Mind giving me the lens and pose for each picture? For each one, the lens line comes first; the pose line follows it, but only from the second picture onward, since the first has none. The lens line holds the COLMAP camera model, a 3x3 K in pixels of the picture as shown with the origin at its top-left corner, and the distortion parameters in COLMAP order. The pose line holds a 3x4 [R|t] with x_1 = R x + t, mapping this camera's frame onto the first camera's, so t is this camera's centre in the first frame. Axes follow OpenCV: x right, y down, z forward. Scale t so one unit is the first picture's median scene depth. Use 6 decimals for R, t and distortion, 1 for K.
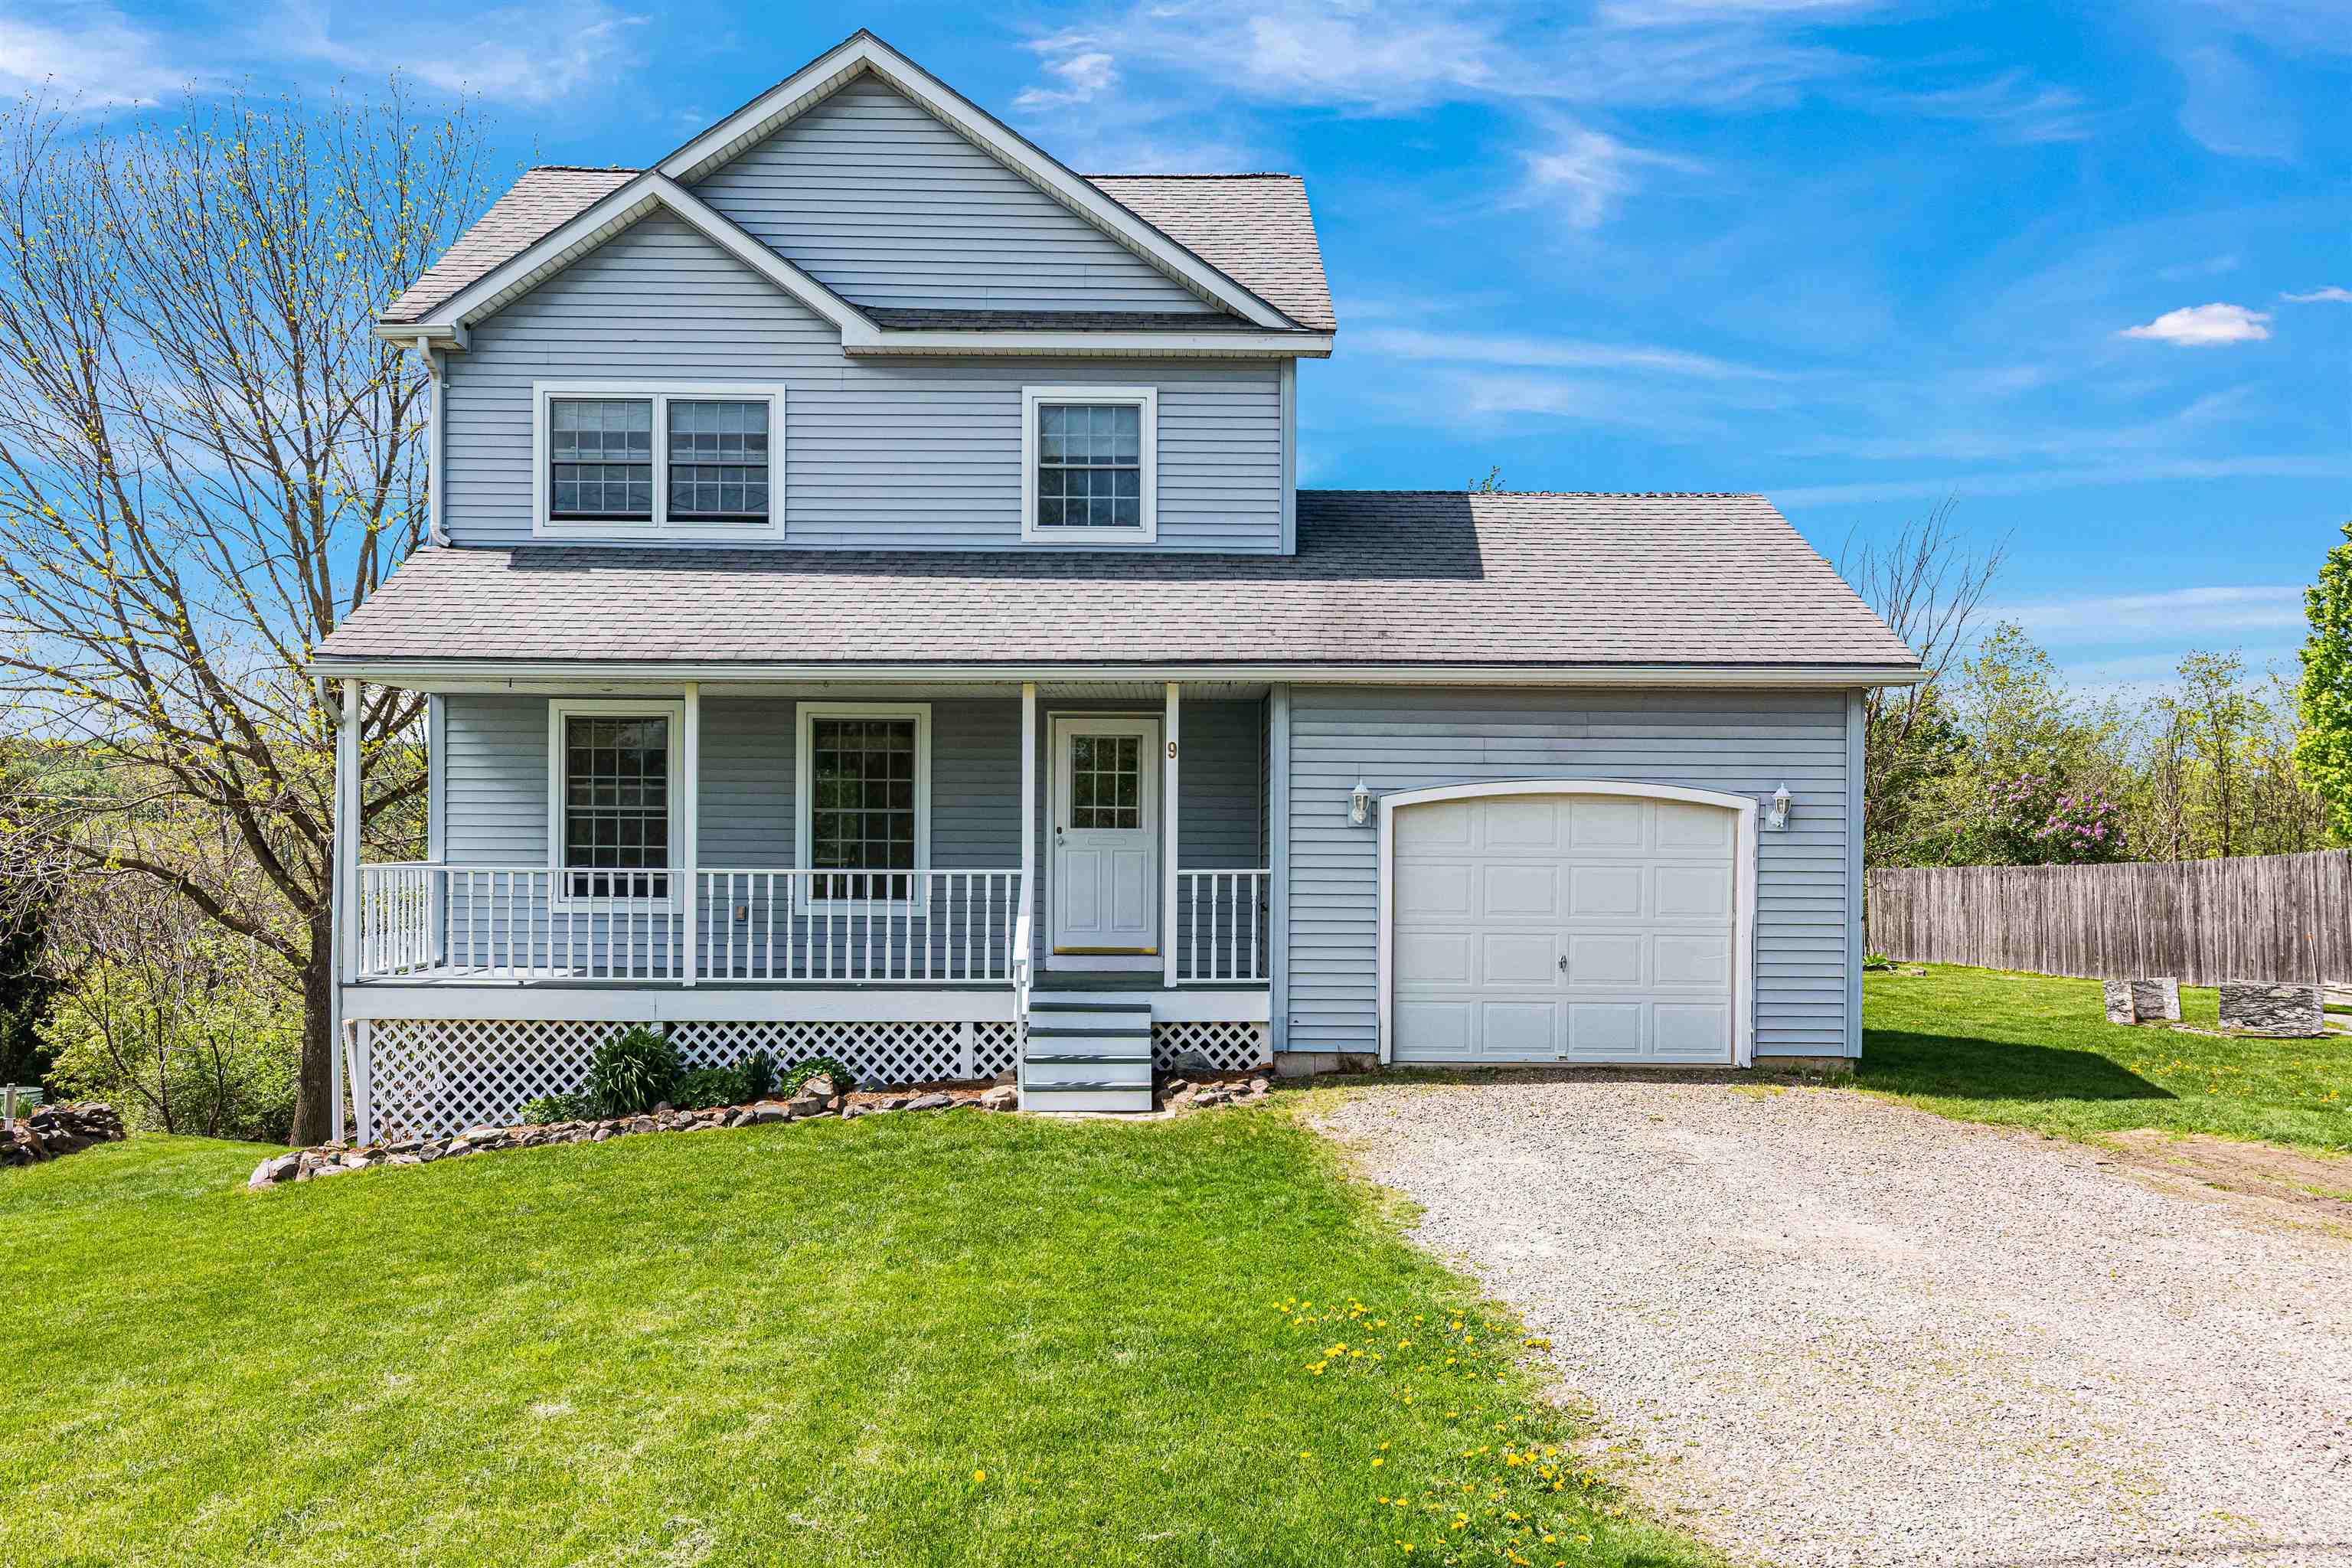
lens RADIAL K [[2012.6, 0, 1166.4], [0, 2012.6, 900.0], [0, 0, 1]] dist [0.003354, 0.000784]
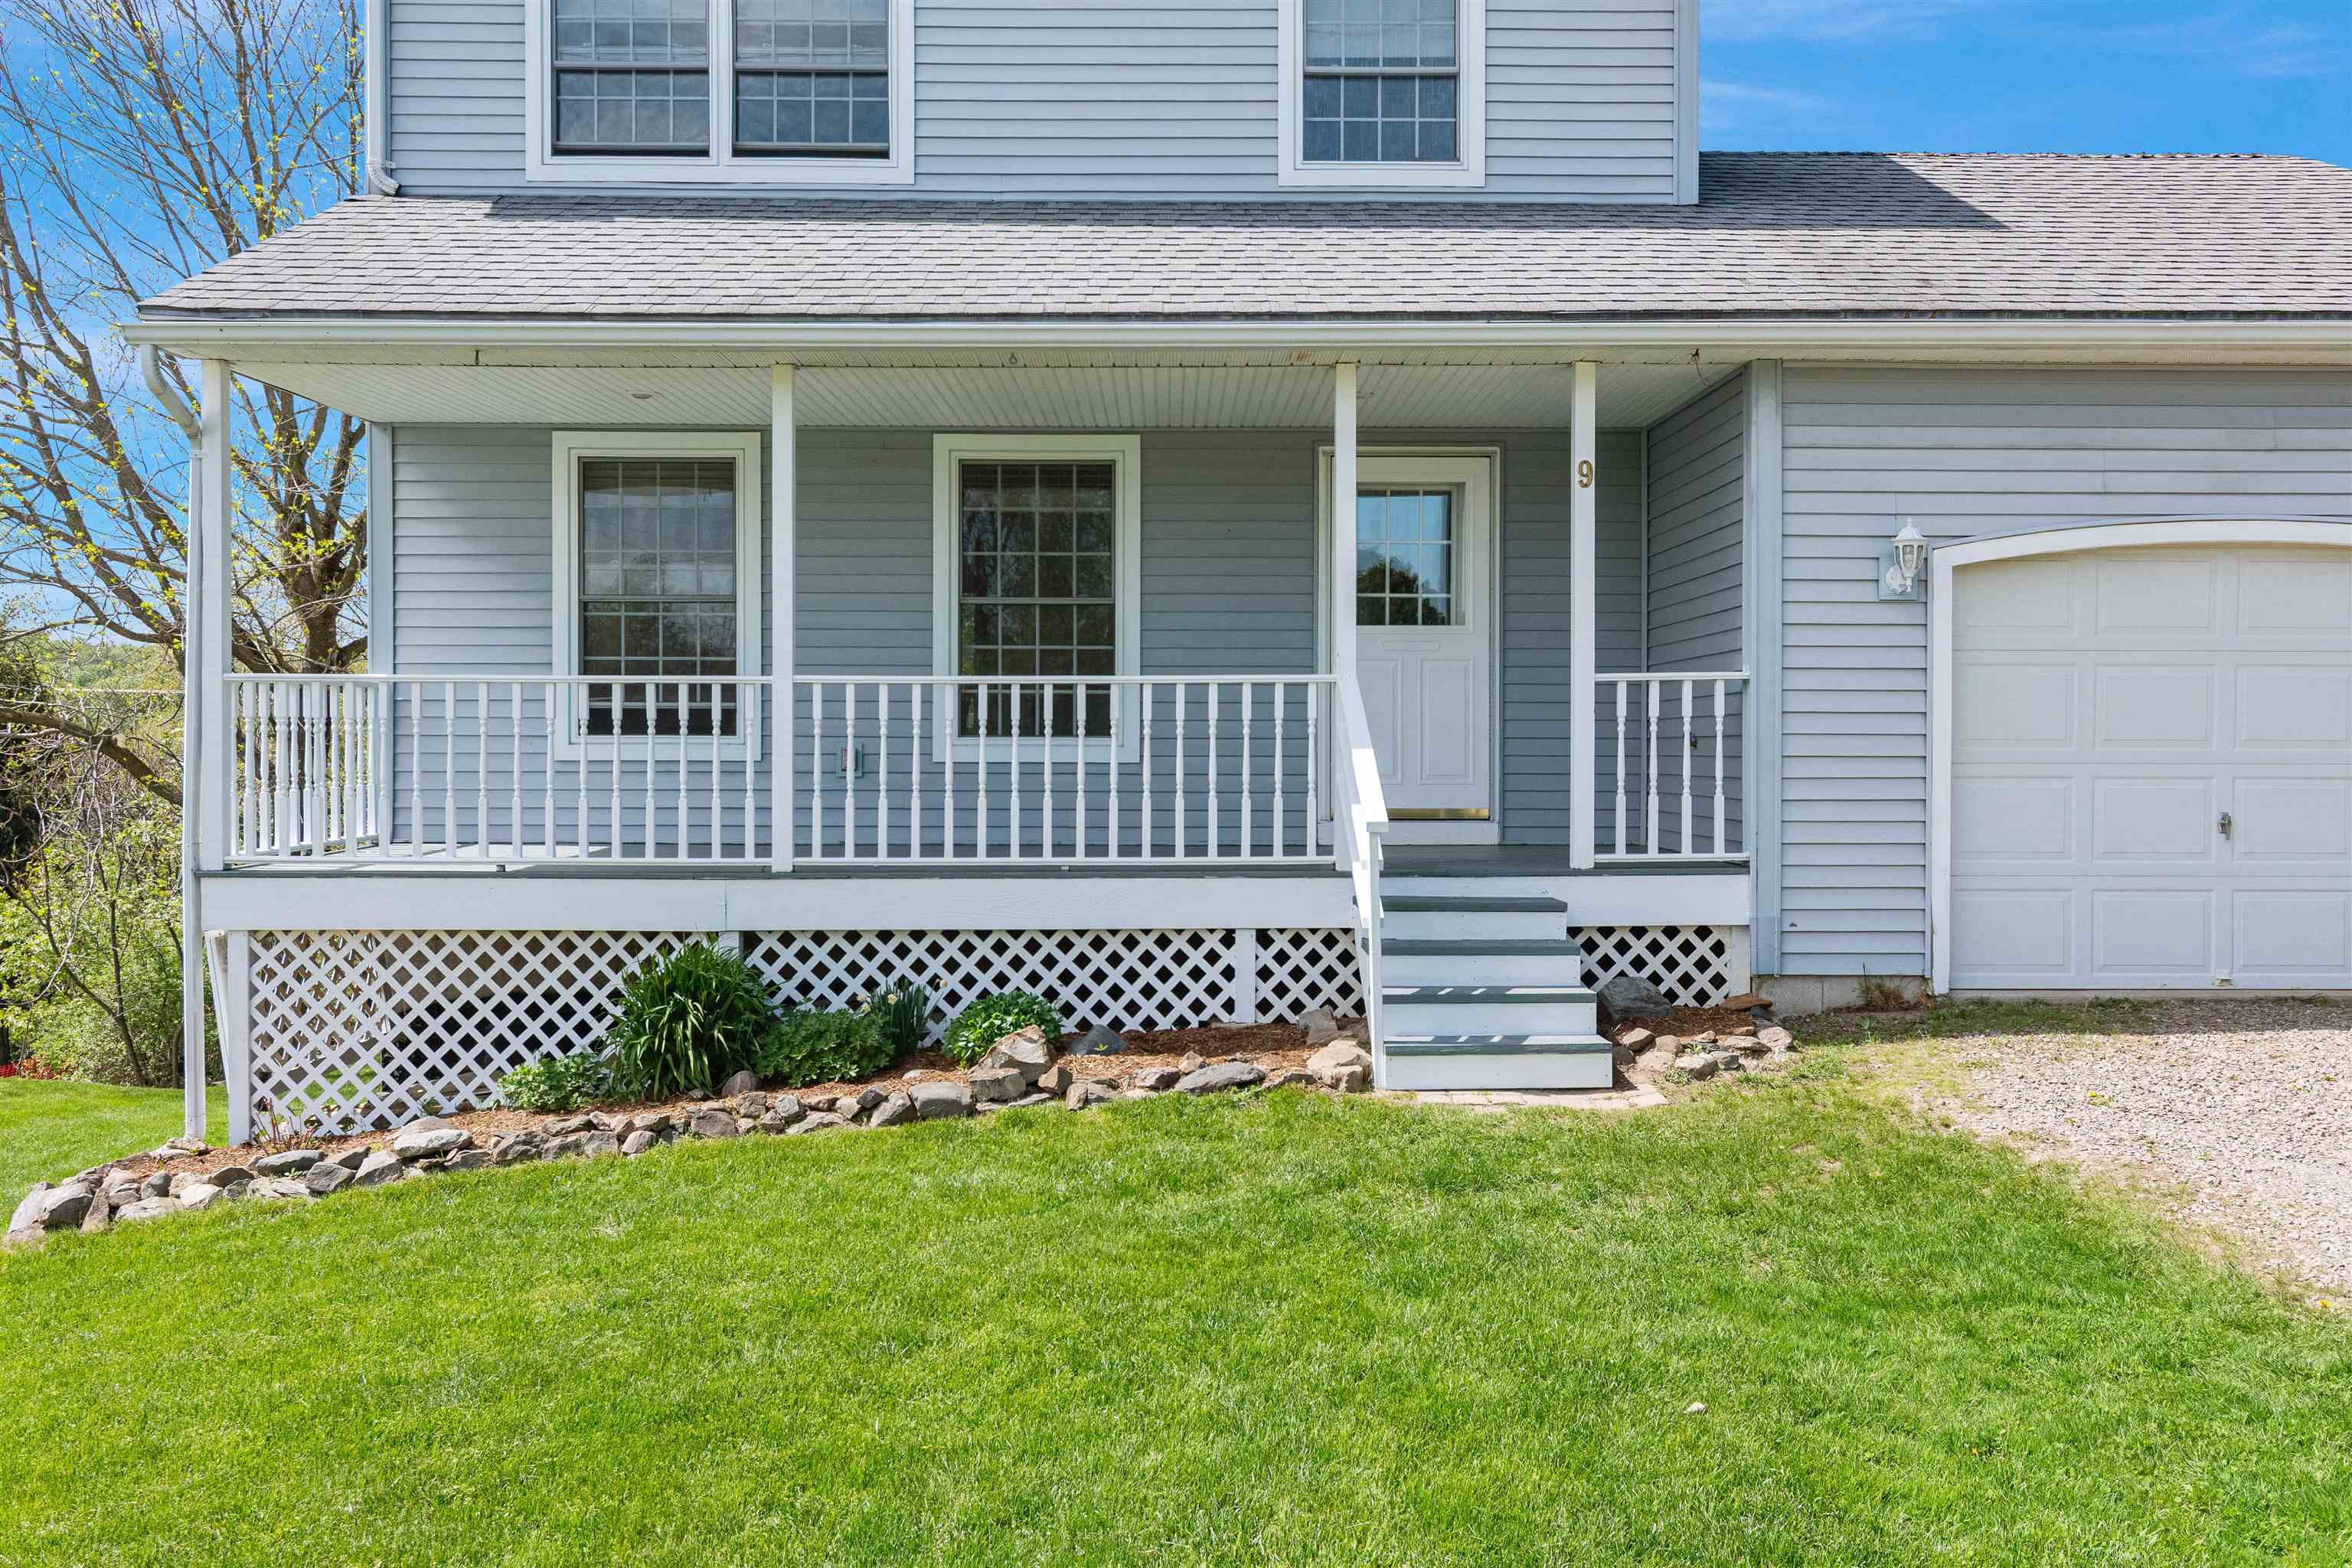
lens RADIAL K [[1877.3, 0, 1176.0], [0, 1877.3, 784.0], [0, 0, 1]] dist [0.004590, -0.000378]
pose [[0.999967, -0.005860, 0.005596, -0.122273], [0.005865, 0.999982, -0.000984, 0.017734], [-0.005590, 0.001016, 0.999984, 0.438429]]
